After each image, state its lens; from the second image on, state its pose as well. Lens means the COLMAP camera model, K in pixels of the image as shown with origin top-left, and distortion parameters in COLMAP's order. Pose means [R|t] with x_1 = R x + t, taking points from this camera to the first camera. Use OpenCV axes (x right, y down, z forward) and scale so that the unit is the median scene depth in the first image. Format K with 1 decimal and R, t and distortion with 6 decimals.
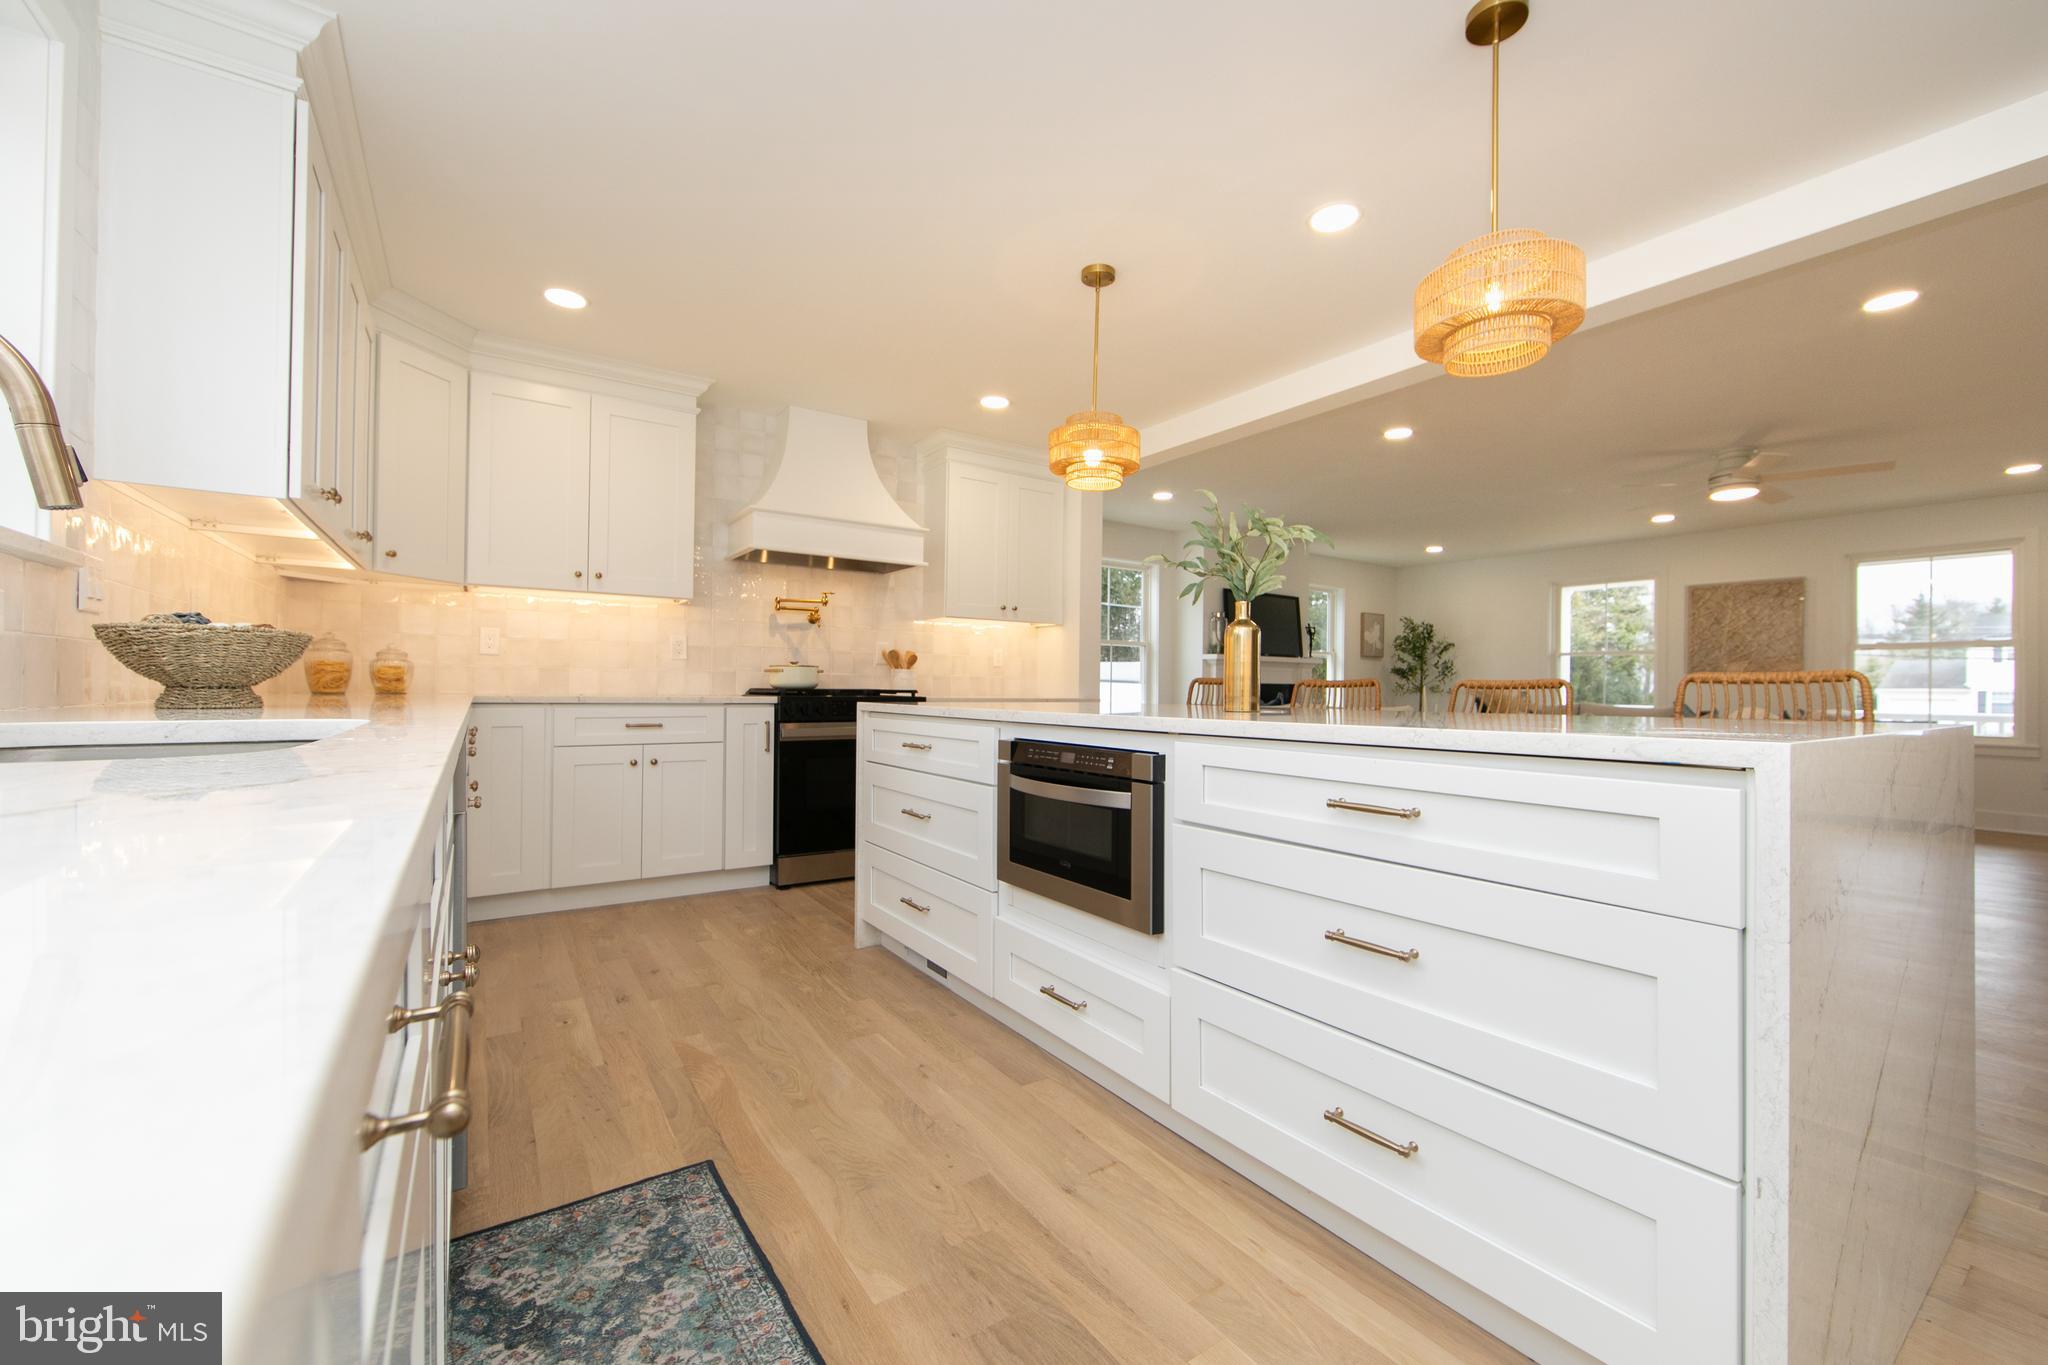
lens RADIAL K [[801.3, 0, 1029.8], [0, 801.3, 685.9], [0, 0, 1]] dist [-0.003448, -0.000225]
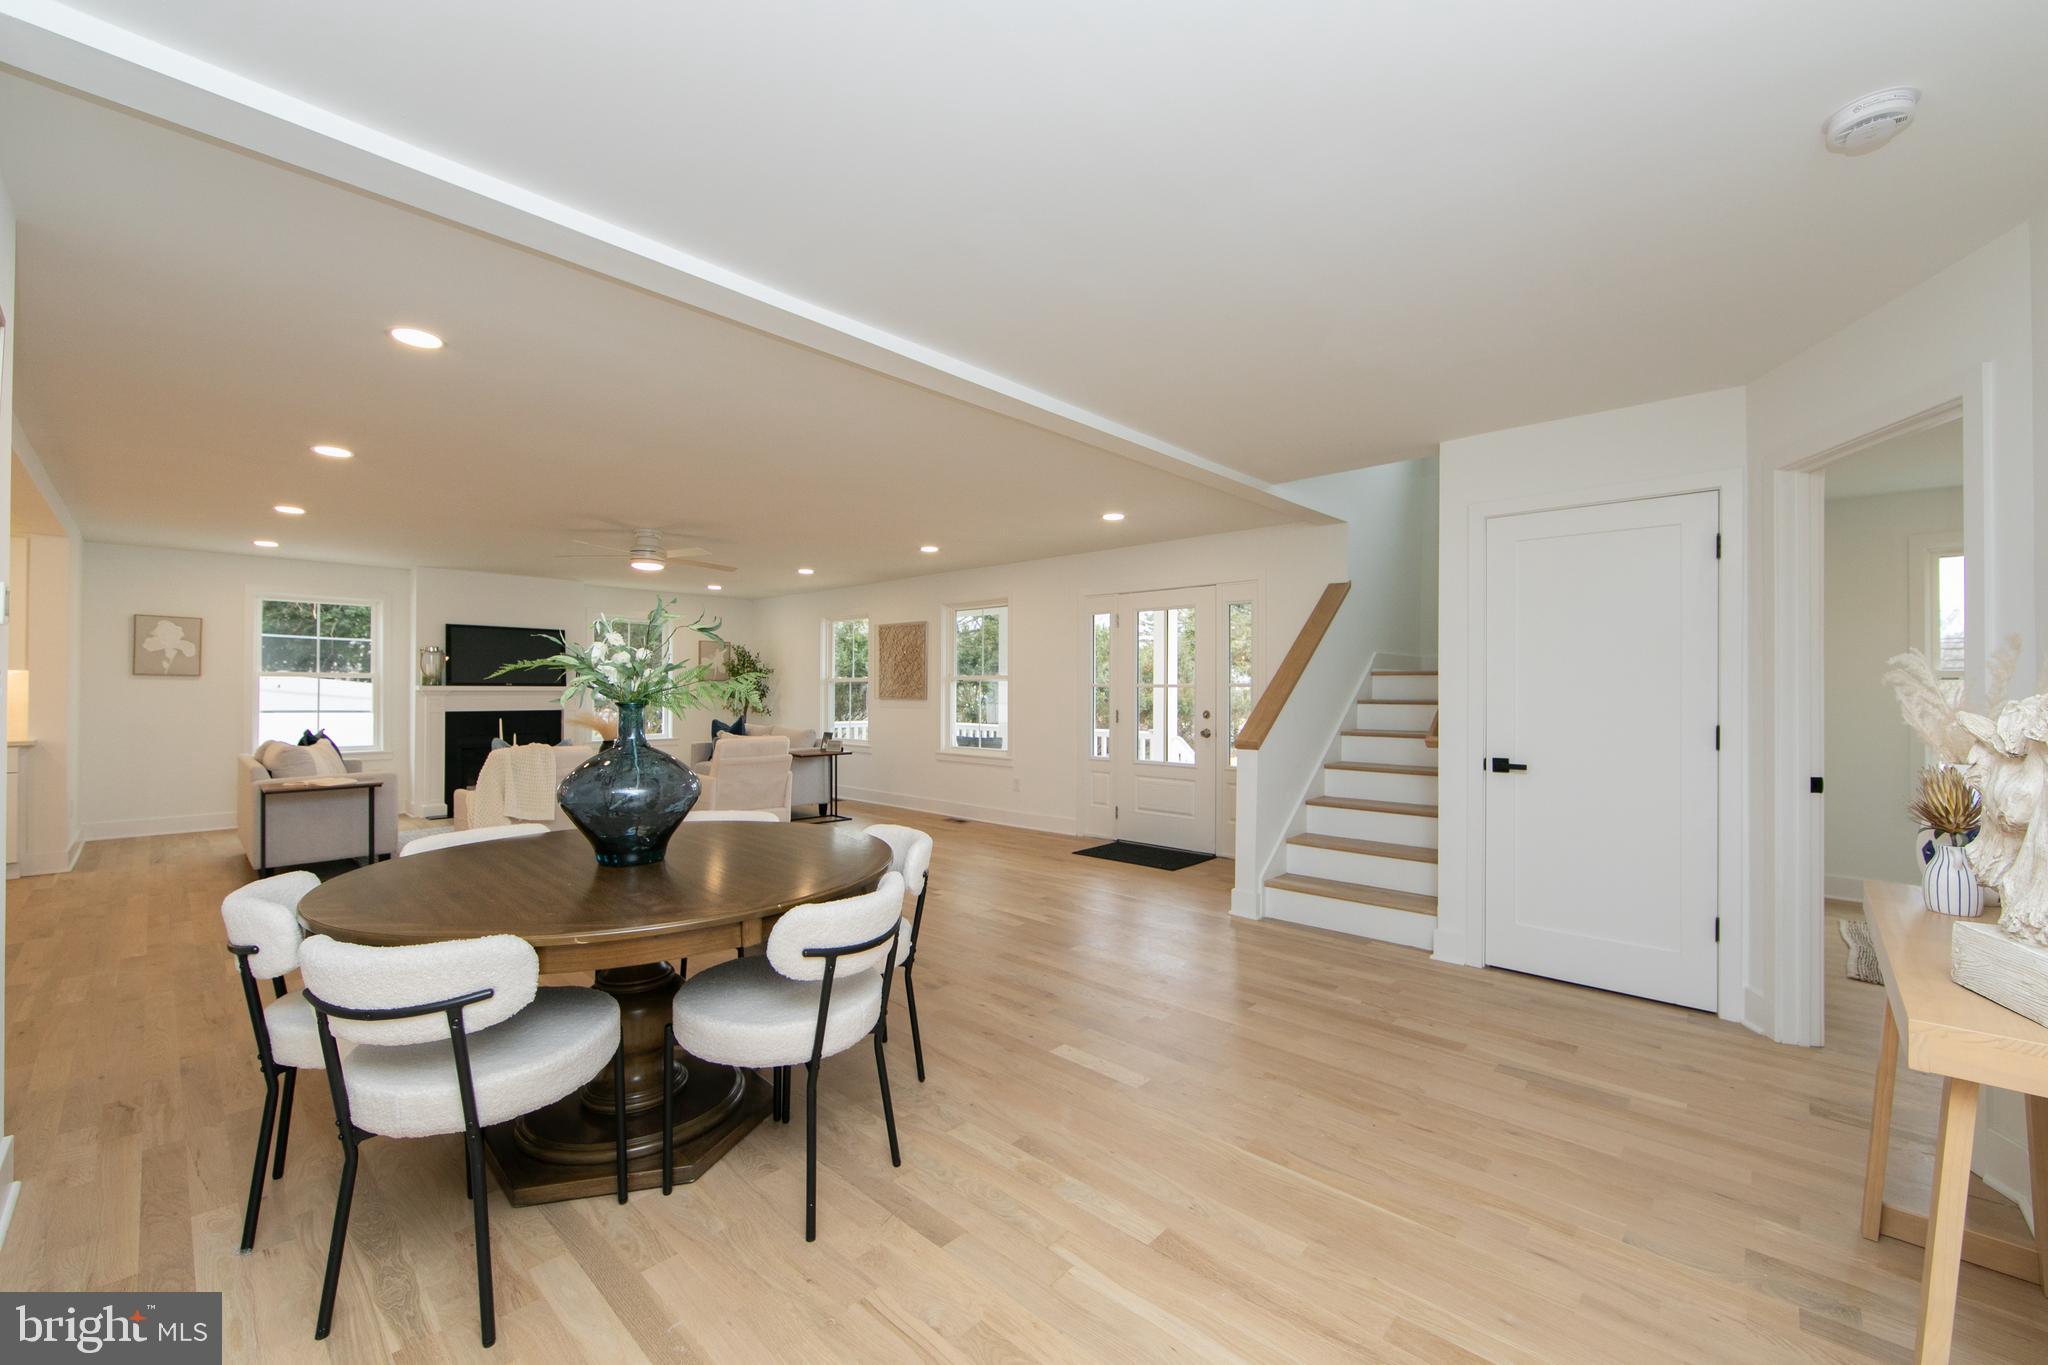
lens RADIAL K [[801.3, 0, 1029.8], [0, 801.3, 685.9], [0, 0, 1]] dist [-0.003448, -0.000225]
pose [[0.985775, -0.006813, 0.167933, 1.462157], [0.007790, 0.999956, -0.005159, -0.050237], [-0.167890, 0.006394, 0.985785, -0.289081]]
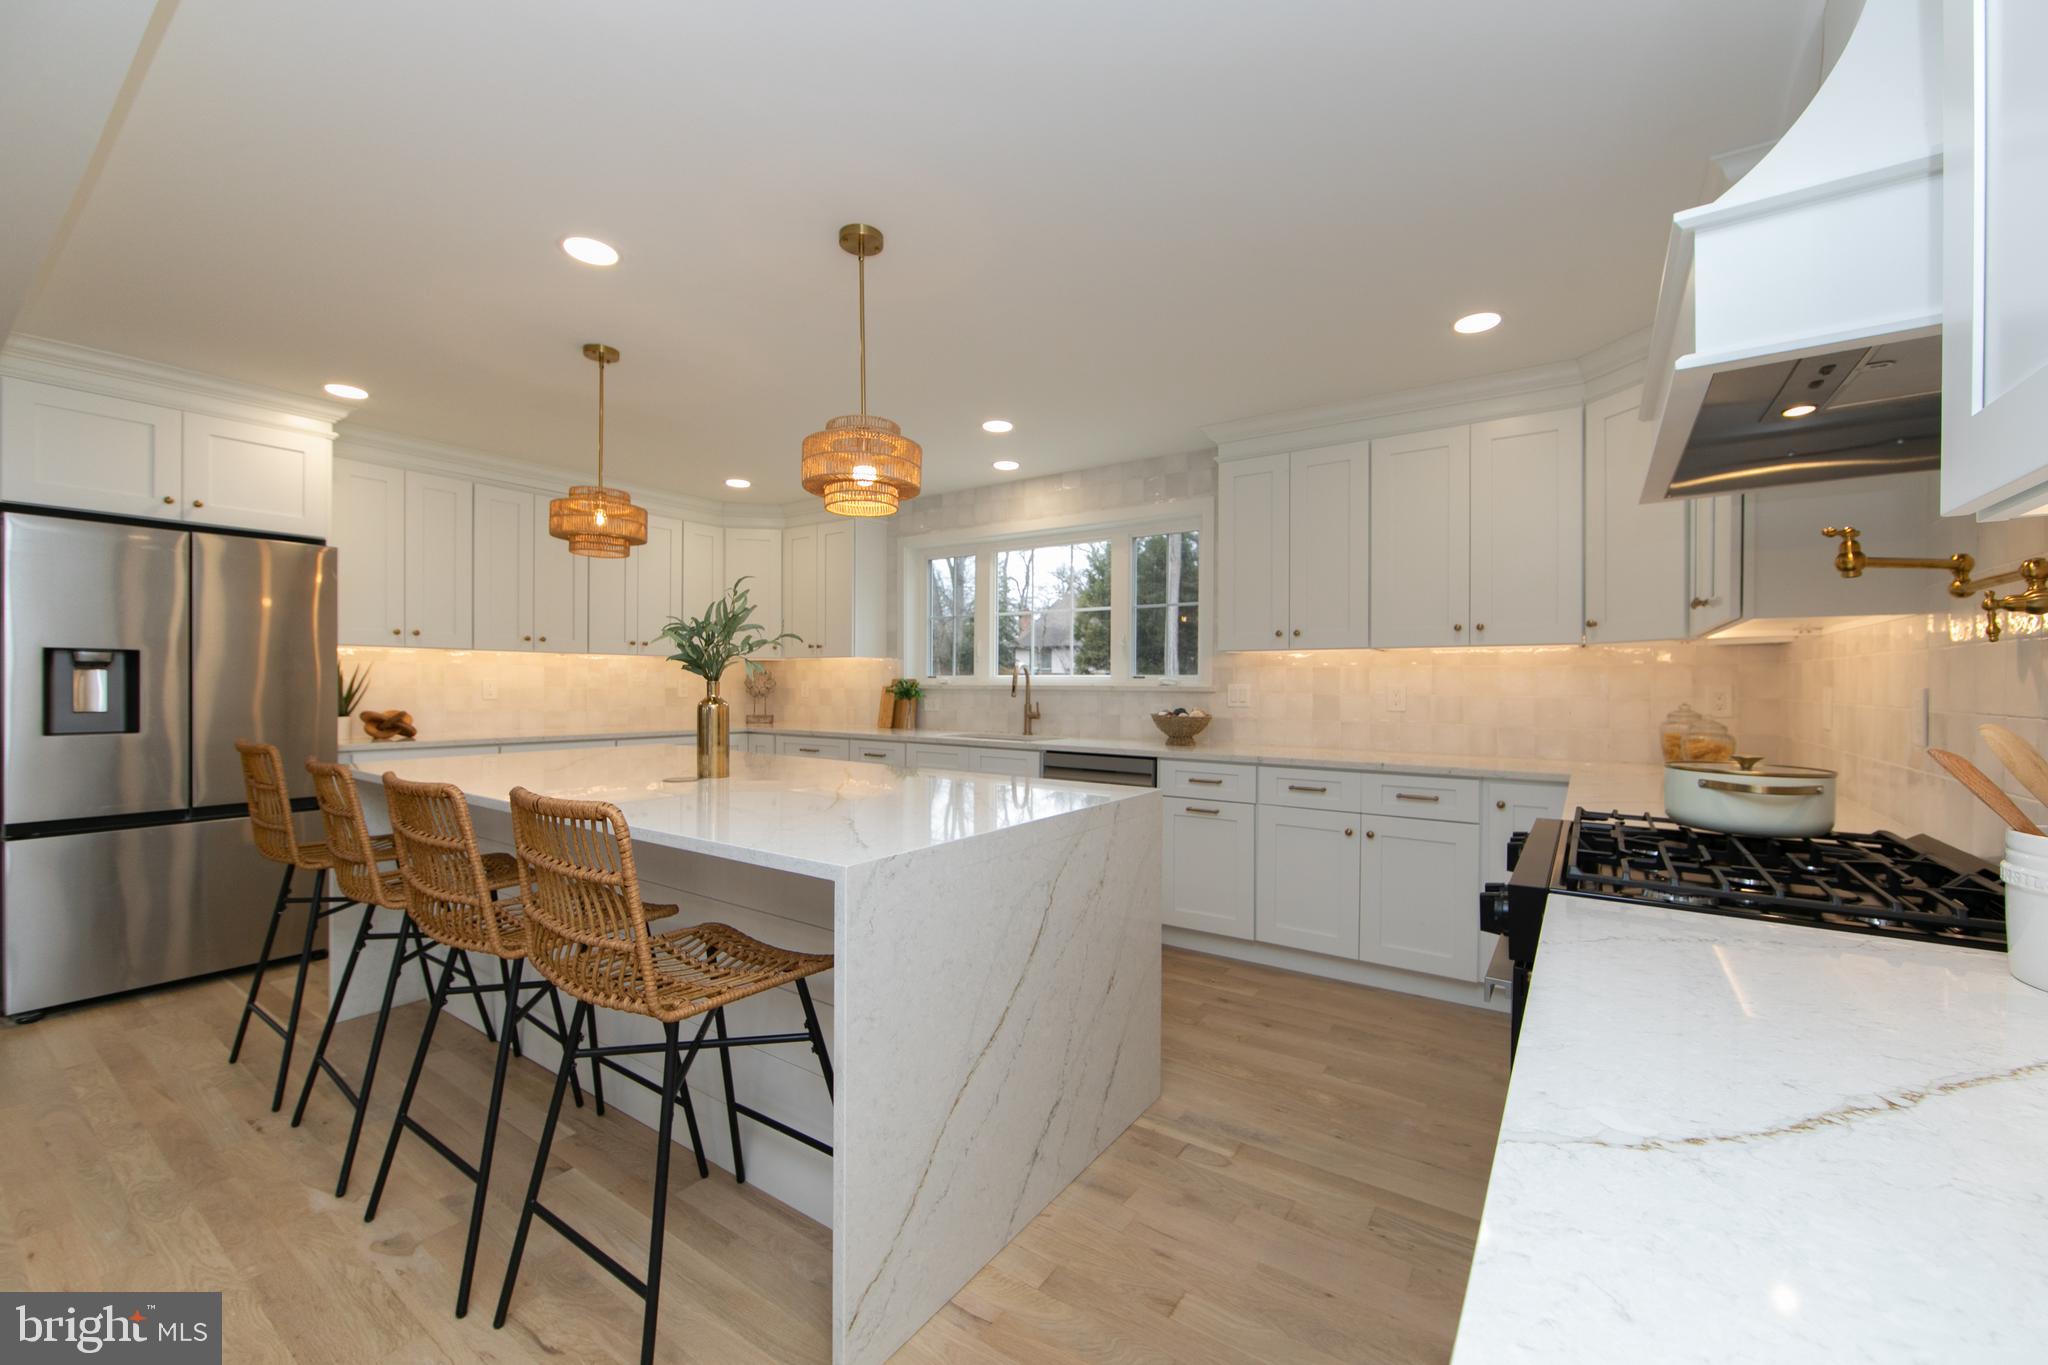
lens RADIAL K [[808.4, 0, 1028.2], [0, 808.4, 686.4], [0, 0, 1]] dist [-0.003694, 0.000162]
pose [[-0.934059, -0.015760, -0.356770, 0.141419], [-0.016653, 0.999861, -0.000568, -0.056539], [0.356729, 0.005411, -0.934192, 1.229044]]
